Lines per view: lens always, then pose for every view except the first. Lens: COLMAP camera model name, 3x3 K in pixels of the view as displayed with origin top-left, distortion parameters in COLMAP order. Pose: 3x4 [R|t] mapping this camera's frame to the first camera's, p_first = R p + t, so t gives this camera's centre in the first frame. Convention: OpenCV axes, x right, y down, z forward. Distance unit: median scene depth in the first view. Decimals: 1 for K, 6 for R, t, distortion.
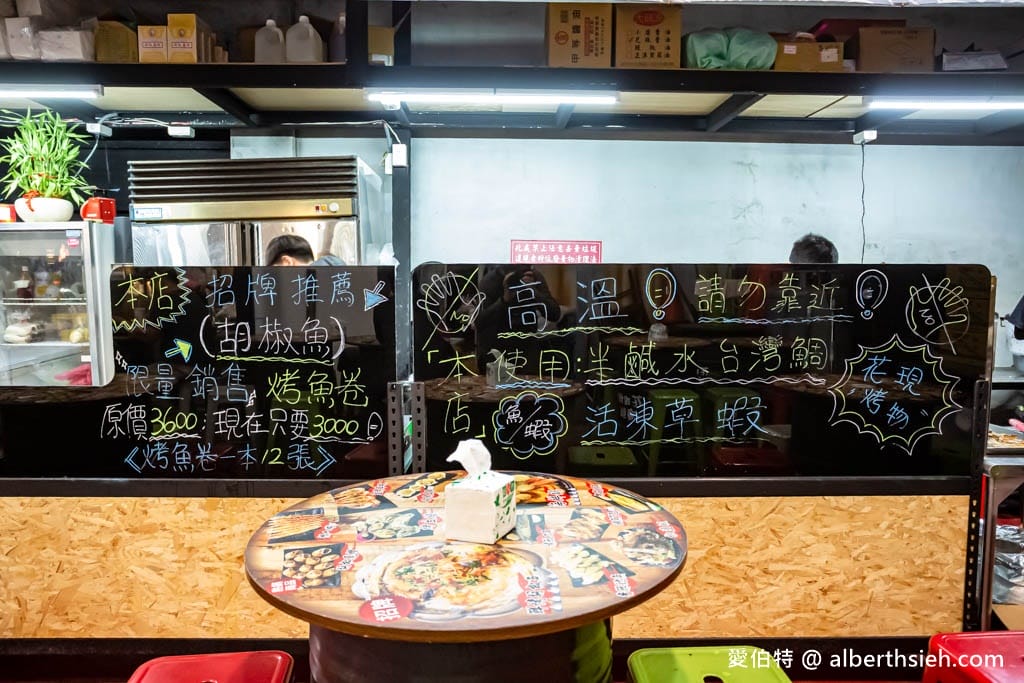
lens RADIAL K [[700.1, 0, 512.0], [0, 700.1, 341.5], [0, 0, 1]] dist [-0.006178, 0.004159]
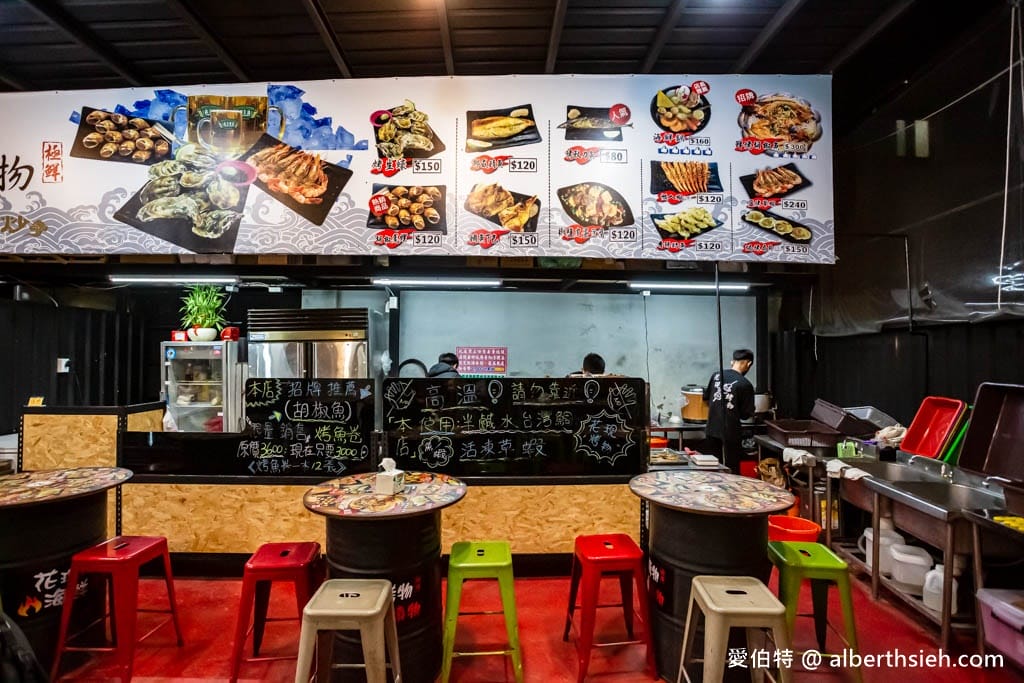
lens RADIAL K [[501.6, 0, 512.0], [0, 501.6, 341.5], [0, 0, 1]] dist [-0.056872, 0.026033]
pose [[0.999624, 0.004070, 0.027112, 0.212828], [-0.001429, 0.995308, -0.096749, -0.069427], [-0.027379, 0.096674, 0.994939, -0.564839]]
